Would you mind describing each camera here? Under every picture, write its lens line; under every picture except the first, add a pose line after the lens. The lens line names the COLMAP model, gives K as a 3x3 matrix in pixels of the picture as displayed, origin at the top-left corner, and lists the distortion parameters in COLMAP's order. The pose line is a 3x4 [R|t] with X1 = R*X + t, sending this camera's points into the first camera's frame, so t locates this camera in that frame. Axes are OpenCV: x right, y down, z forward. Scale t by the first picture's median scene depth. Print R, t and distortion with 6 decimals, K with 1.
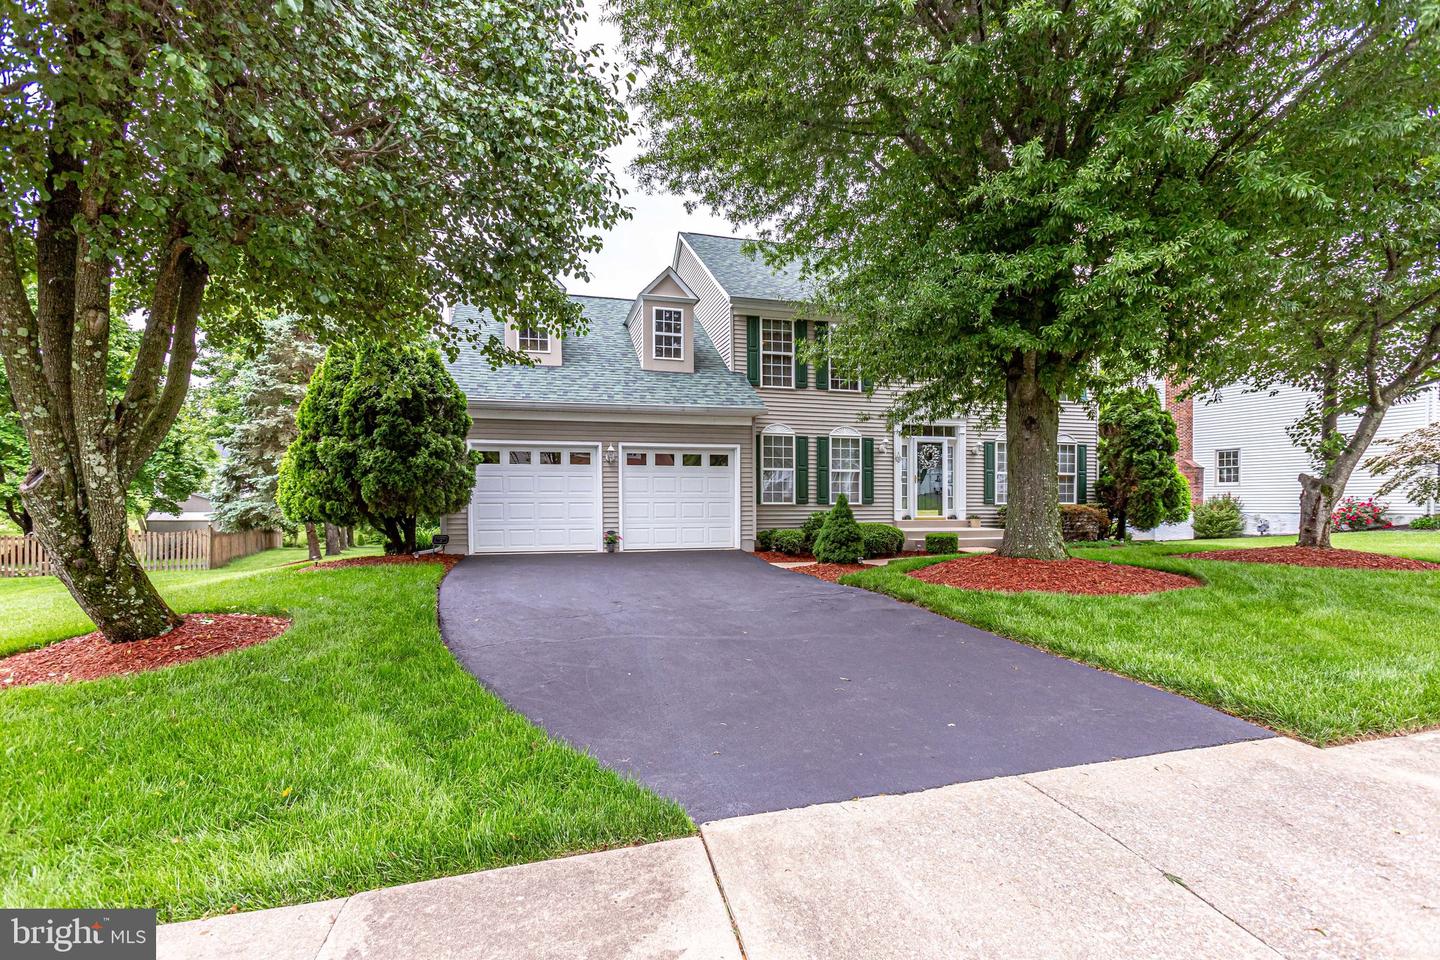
lens RADIAL K [[668.3, 0, 715.1], [0, 668.3, 480.1], [0, 0, 1]] dist [-0.012109, 0.004138]
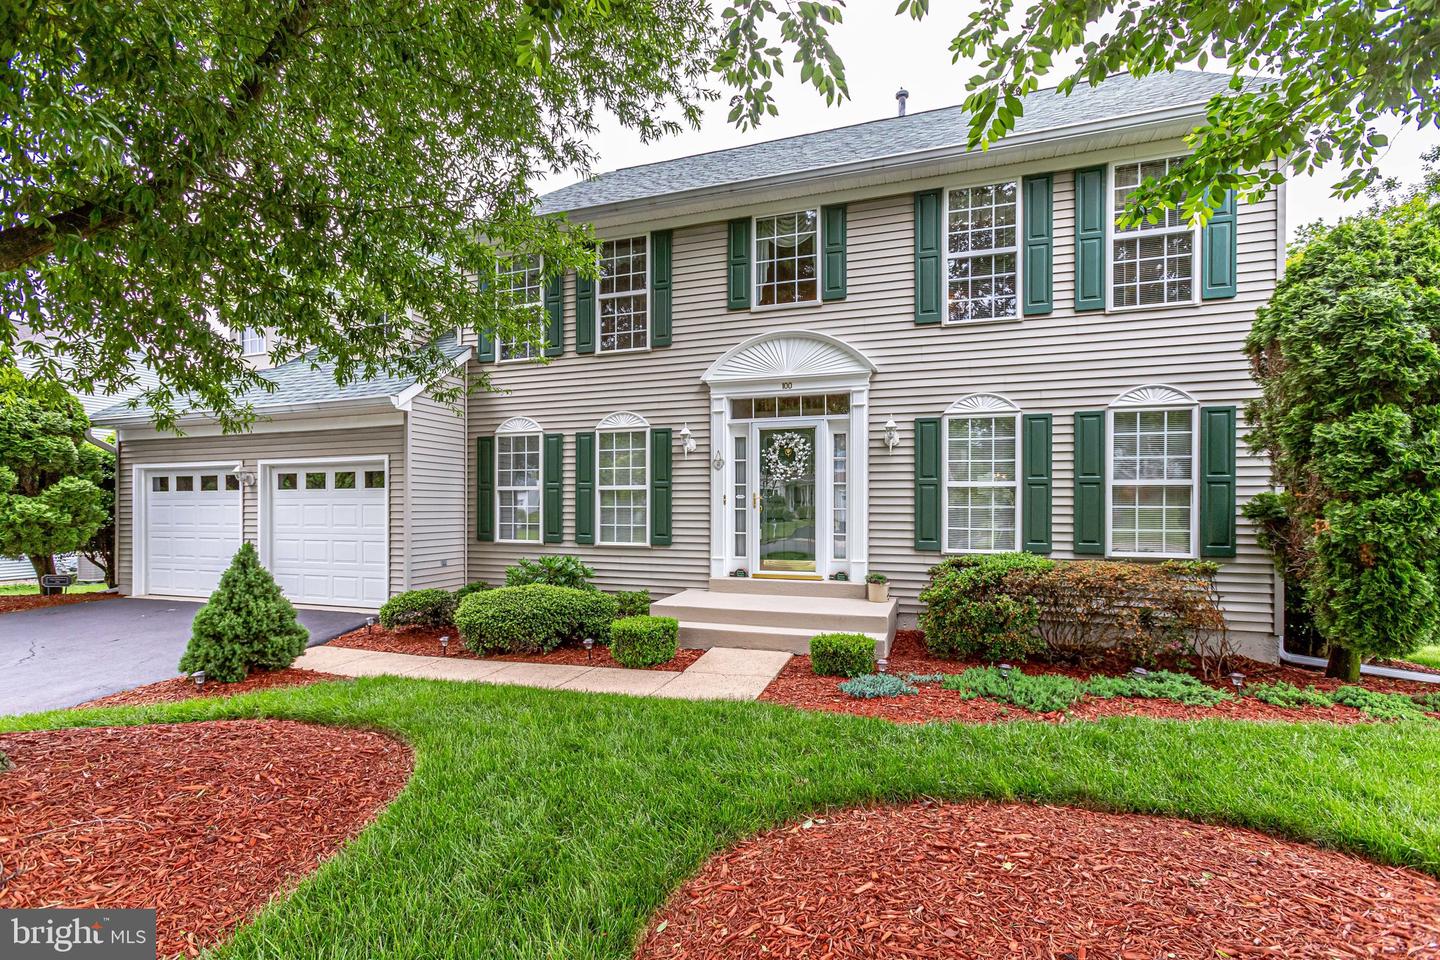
lens RADIAL K [[668.3, 0, 721.1], [0, 668.3, 483.7], [0, 0, 1]] dist [-0.012109, 0.004138]
pose [[0.817451, -0.033578, -0.575018, 0.593921], [0.012842, 0.999114, -0.040087, 0.006573], [0.575855, 0.025385, 0.817158, 0.567098]]
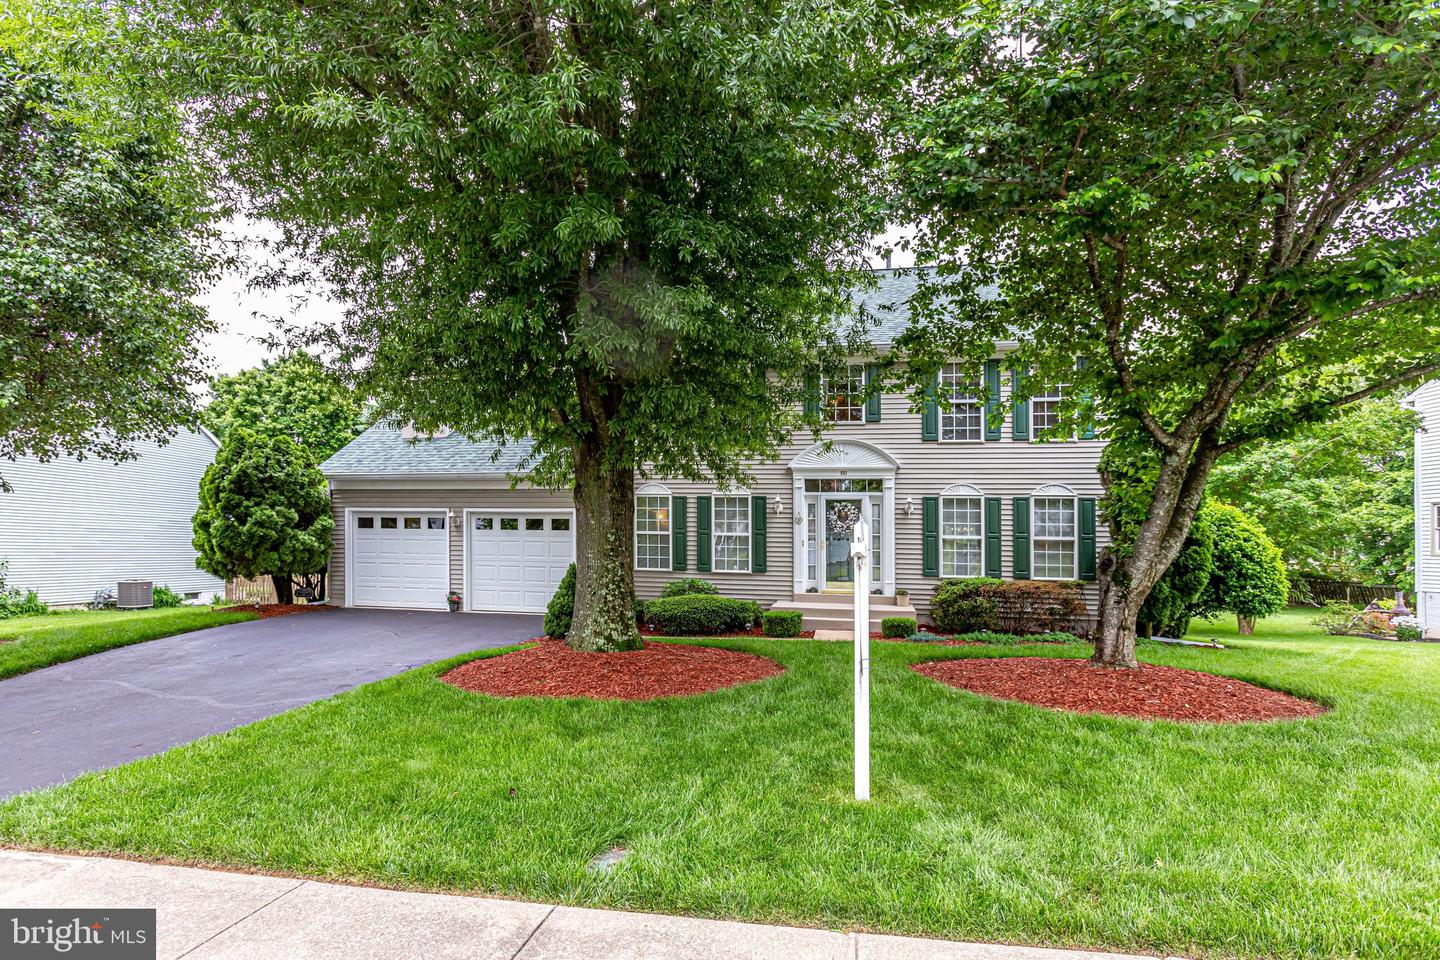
lens RADIAL K [[750.9, 0, 714.7], [0, 750.9, 466.3], [0, 0, 1]] dist [-0.024186, -0.000715]
pose [[0.884047, -0.050221, -0.464692, 0.634360], [-0.005027, 0.993131, -0.116896, 0.012712], [0.467371, 0.105678, 0.877722, 0.108282]]
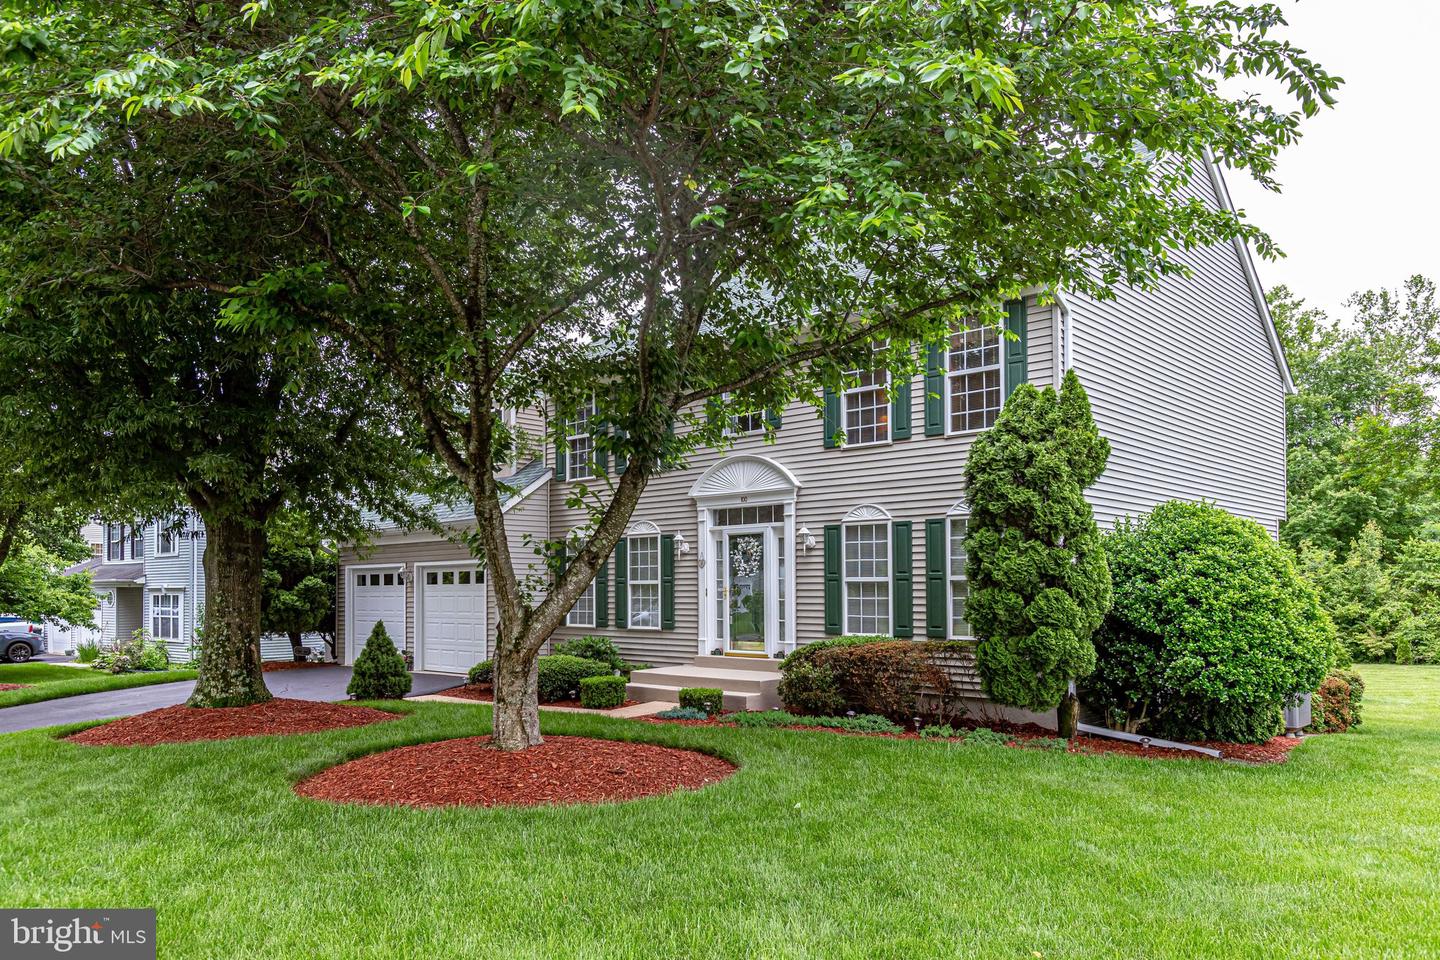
lens RADIAL K [[1030.2, 0, 713.9], [0, 1030.2, 480.2], [0, 0, 1]] dist [-0.037011, -0.000608]
pose [[0.509391, -0.108269, -0.853697, 1.183166], [0.014587, 0.992998, -0.117231, 0.007505], [0.860412, 0.047263, 0.507403, 0.490475]]
